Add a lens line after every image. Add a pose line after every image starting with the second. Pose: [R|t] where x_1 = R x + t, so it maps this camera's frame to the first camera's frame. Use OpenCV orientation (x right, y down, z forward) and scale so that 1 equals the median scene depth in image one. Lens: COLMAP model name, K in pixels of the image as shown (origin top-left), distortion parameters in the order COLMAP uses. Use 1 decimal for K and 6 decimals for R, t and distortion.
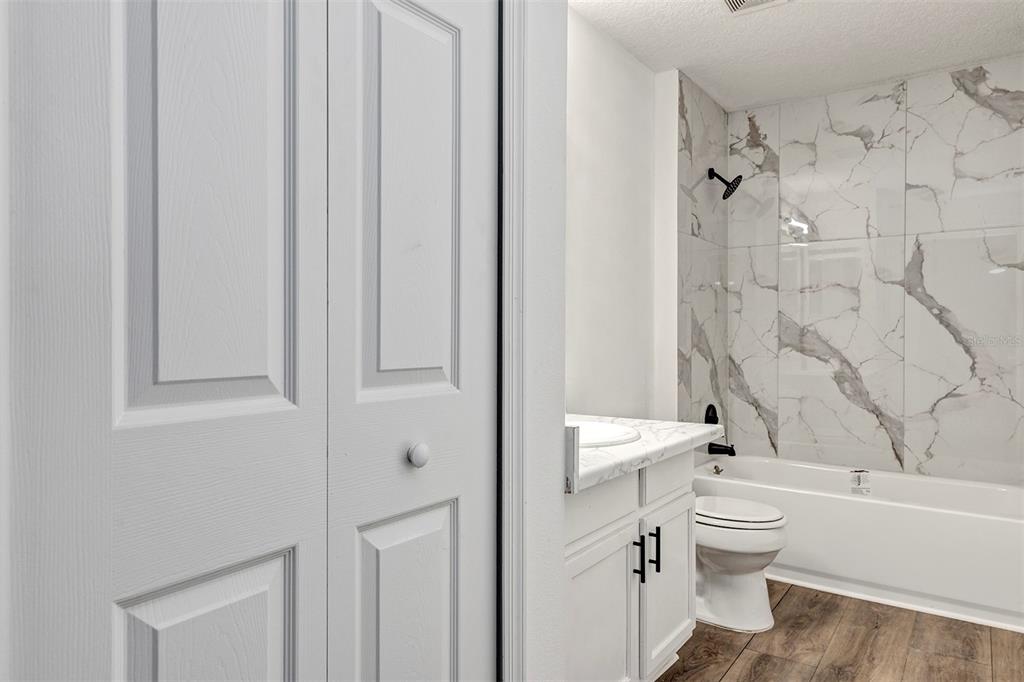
lens RADIAL K [[674.6, 0, 511.9], [0, 674.6, 340.6], [0, 0, 1]] dist [0.002696, -0.001365]
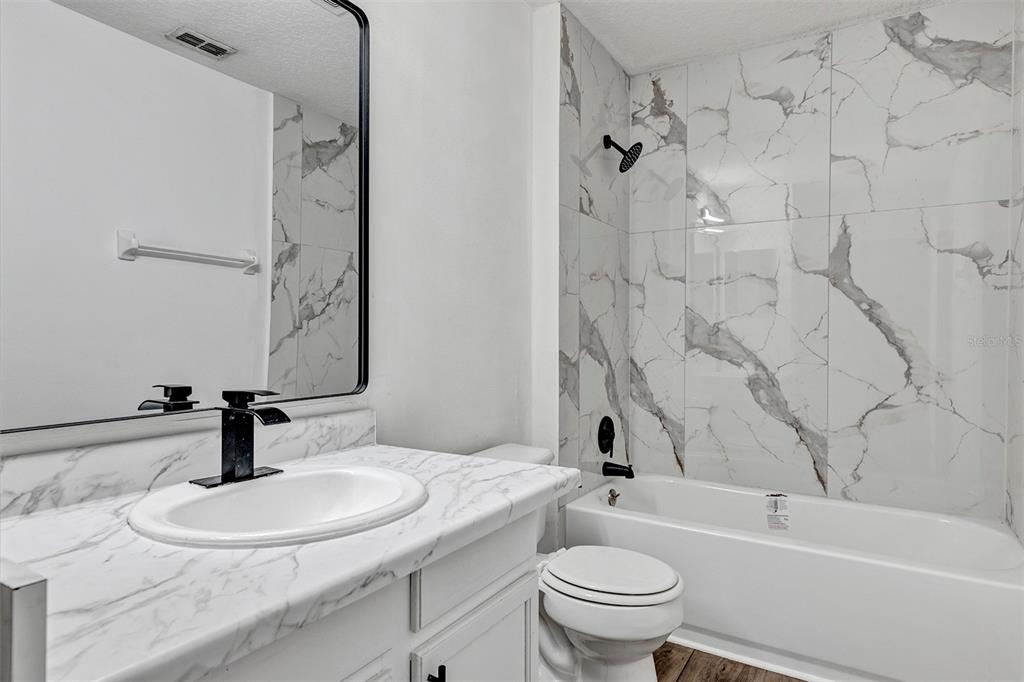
lens RADIAL K [[618.1, 0, 512.1], [0, 618.1, 341.0], [0, 0, 1]] dist [-0.000242, 0.000972]
pose [[0.997188, 0.001858, 0.074914, 0.128404], [-0.002025, 0.999996, 0.002156, -0.000961], [-0.074910, -0.002302, 0.997188, 0.257538]]
